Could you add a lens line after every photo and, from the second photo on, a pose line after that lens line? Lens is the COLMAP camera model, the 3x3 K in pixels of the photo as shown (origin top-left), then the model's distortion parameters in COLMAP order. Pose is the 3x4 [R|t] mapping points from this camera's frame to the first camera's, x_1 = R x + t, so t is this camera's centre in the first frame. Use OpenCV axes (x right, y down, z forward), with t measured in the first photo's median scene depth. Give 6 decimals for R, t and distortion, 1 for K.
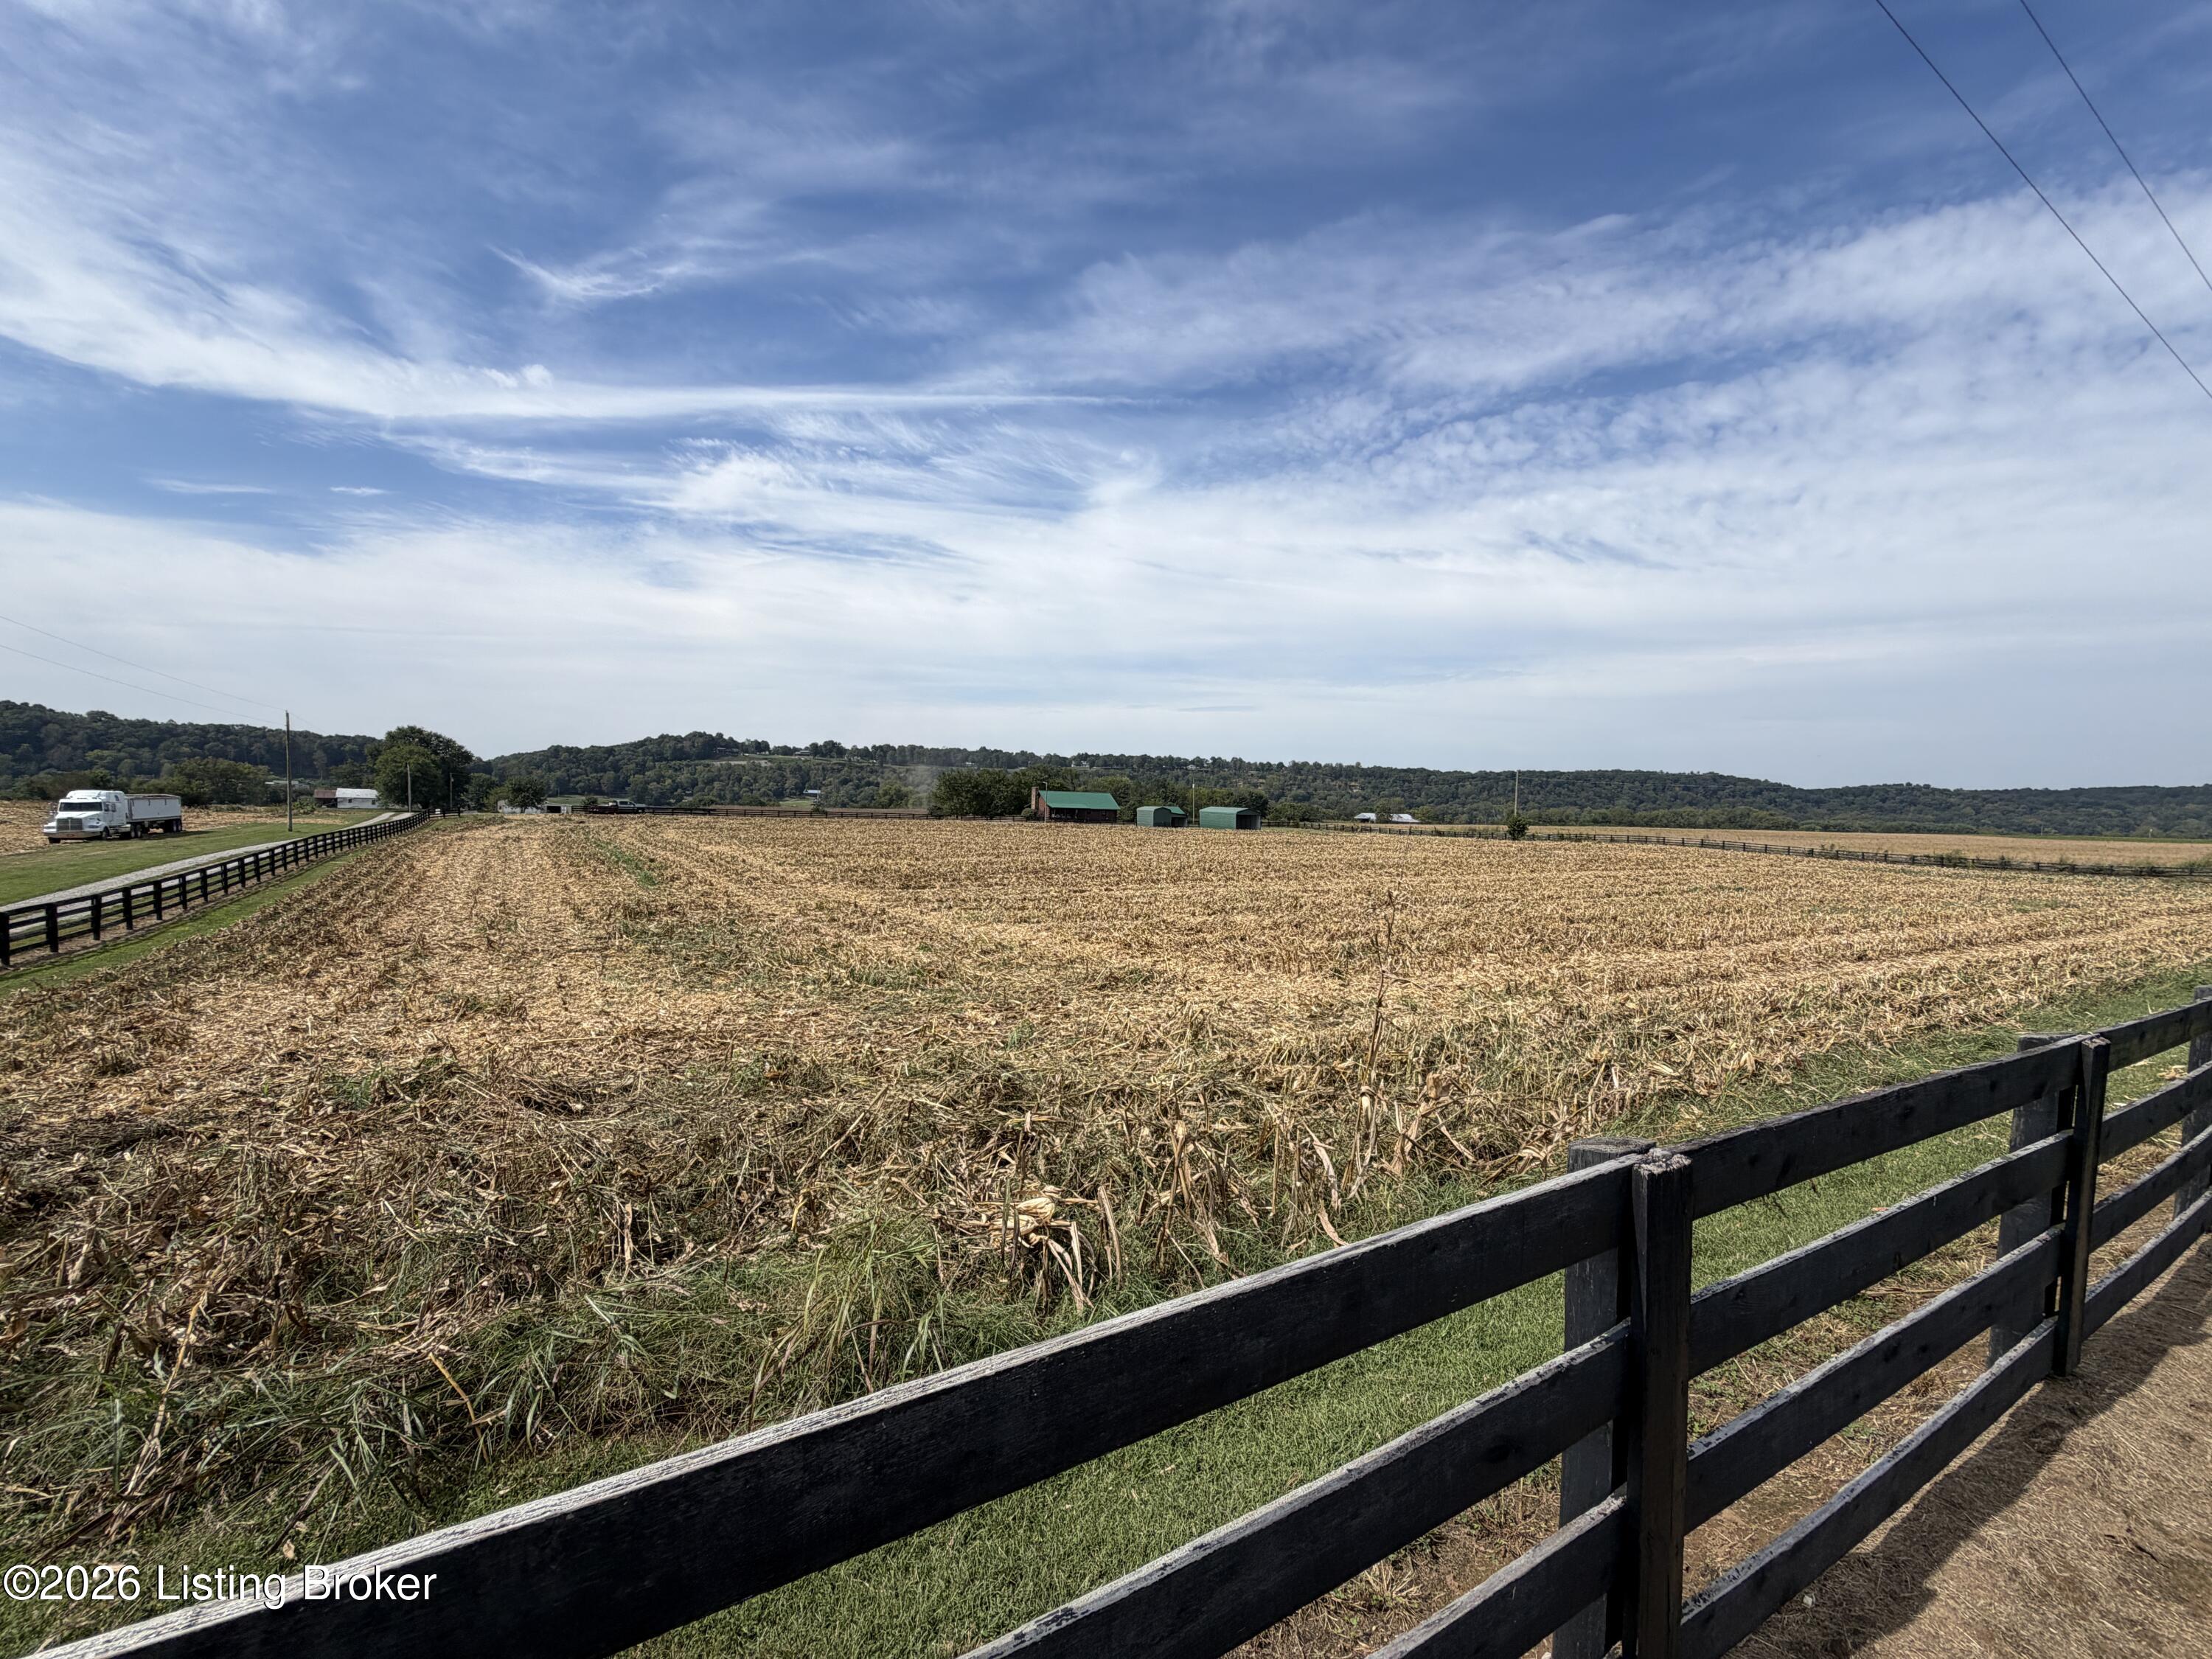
lens RADIAL K [[868.2, 0, 1099.2], [0, 868.2, 815.2], [0, 0, 1]] dist [0.001115, -0.000244]
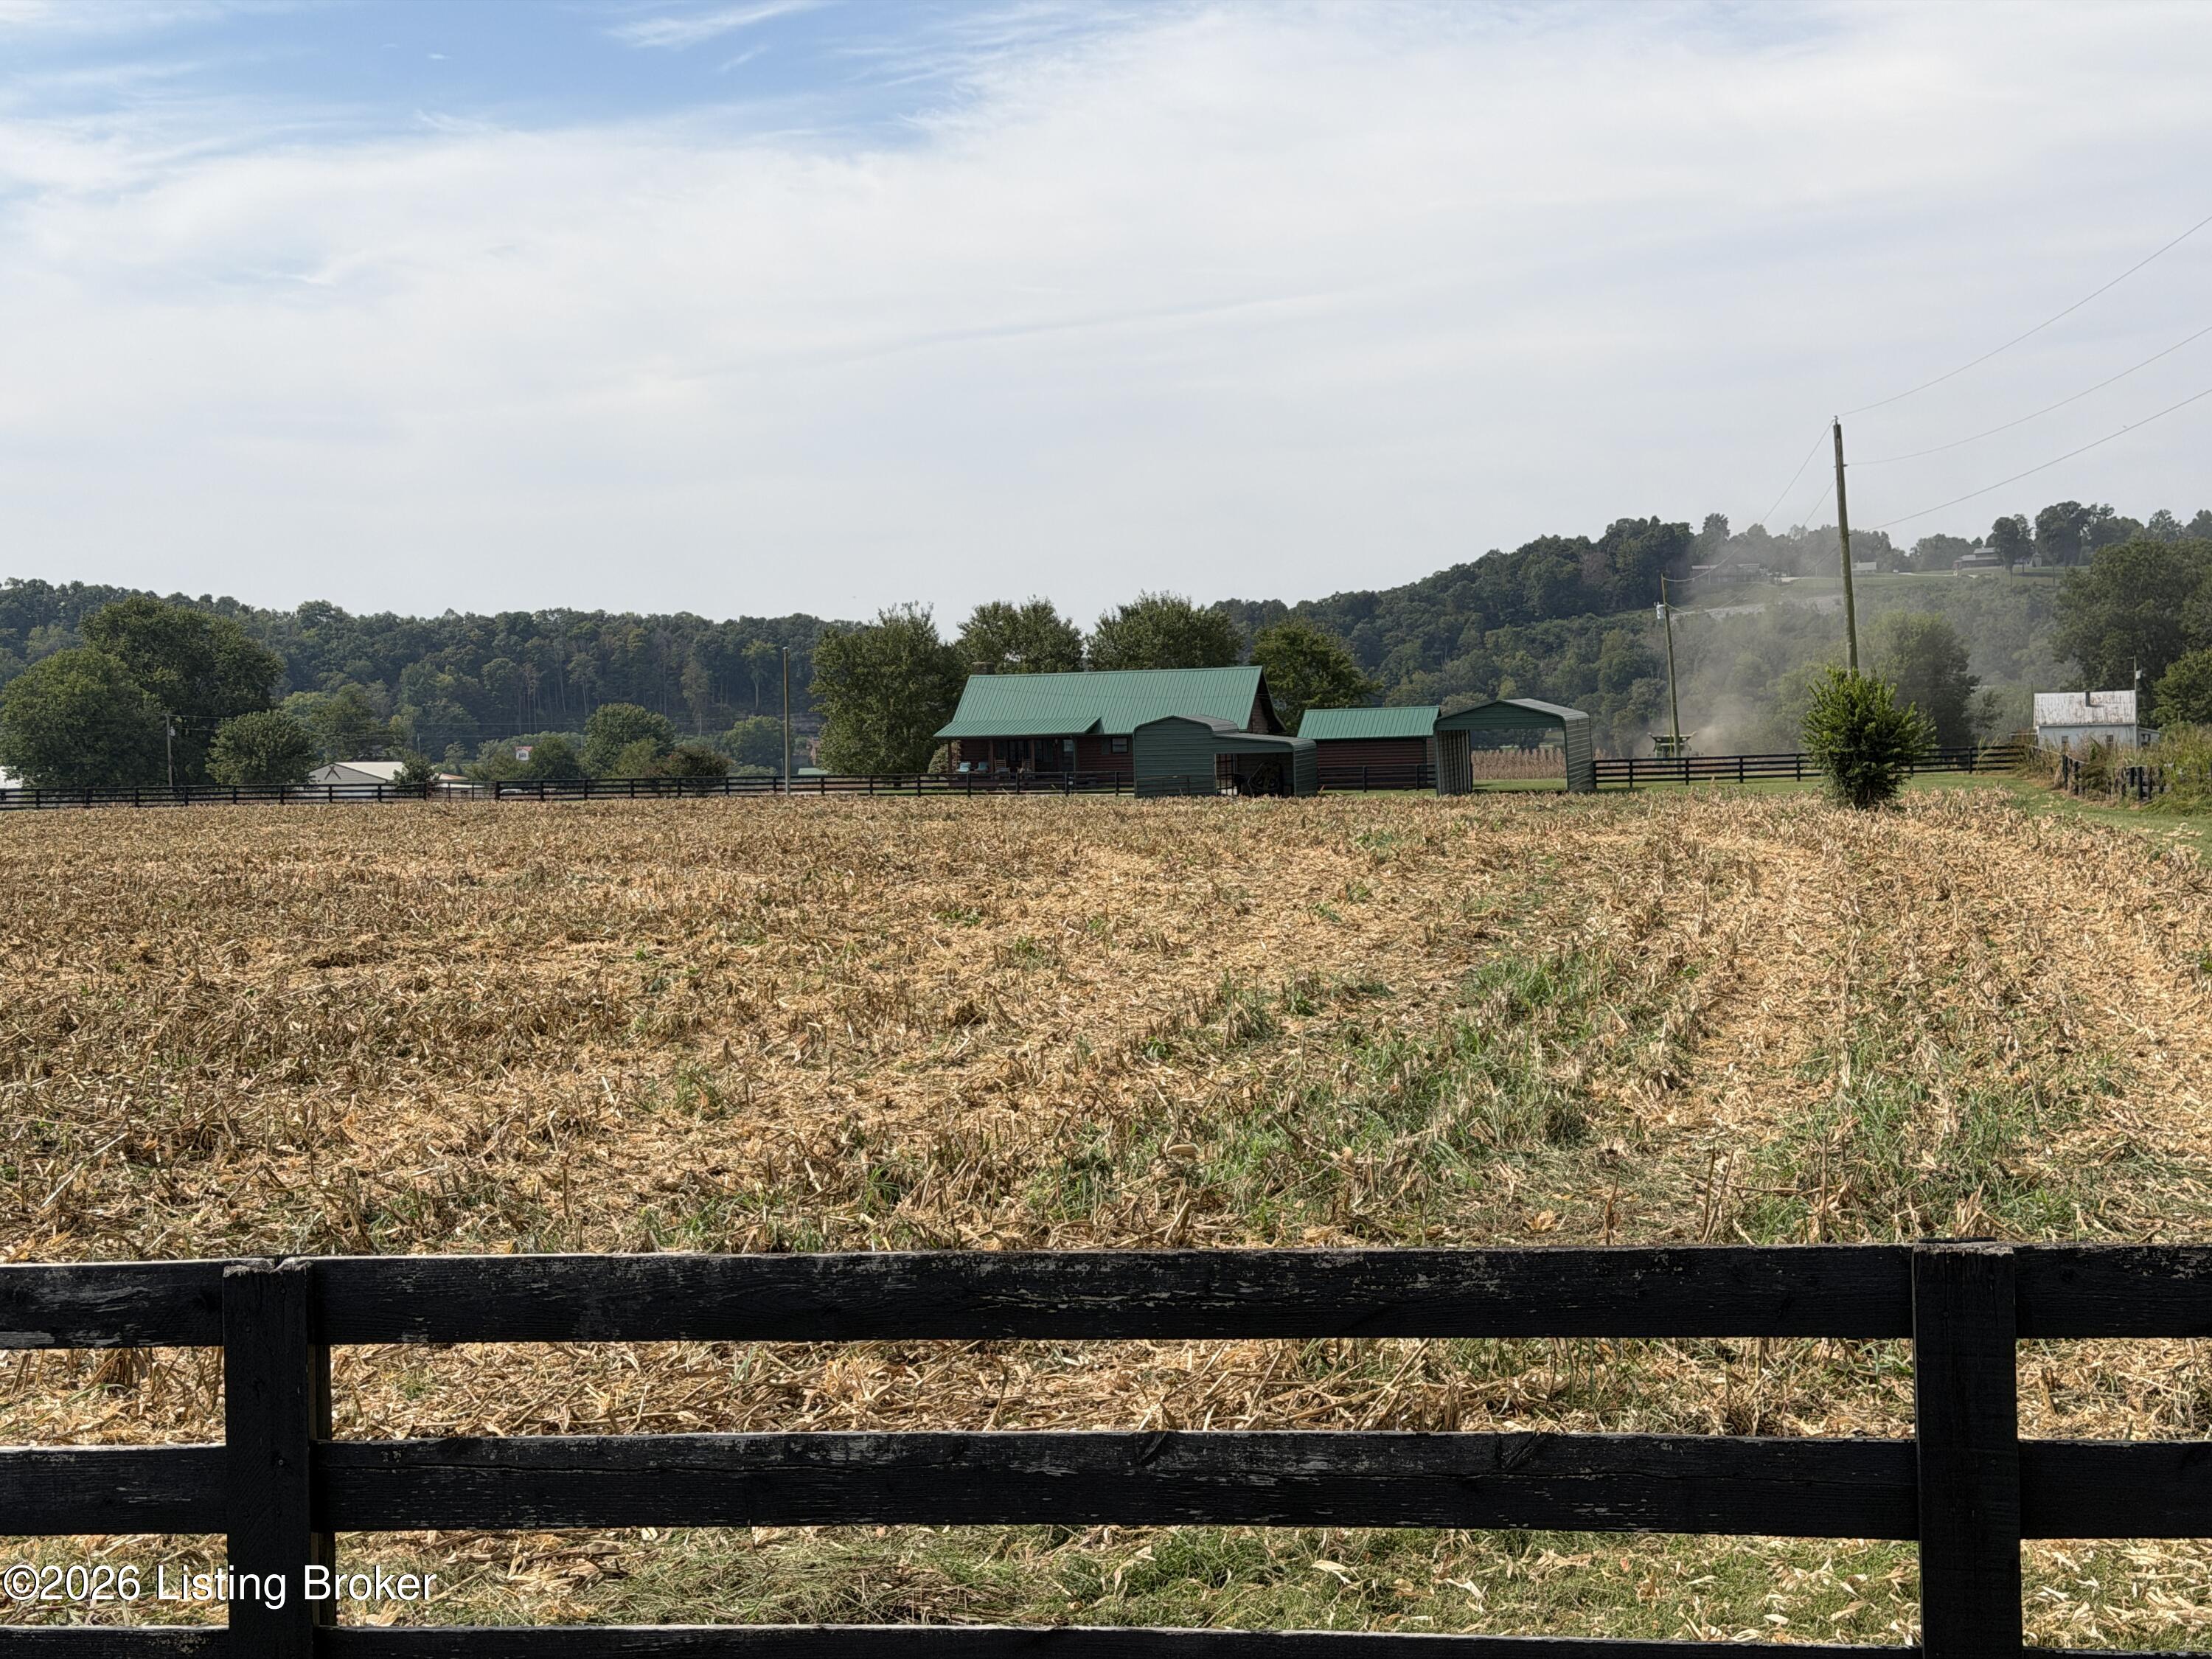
lens RADIAL K [[3045.3, 0, 1129.2], [0, 3045.3, 837.7], [0, 0, 1]] dist [0.063363, 0.000000]
pose [[0.769239, -0.026857, -0.638396, 0.103483], [0.040617, 0.999151, 0.006907, 0.003225], [0.637669, -0.031243, 0.769677, 0.044436]]
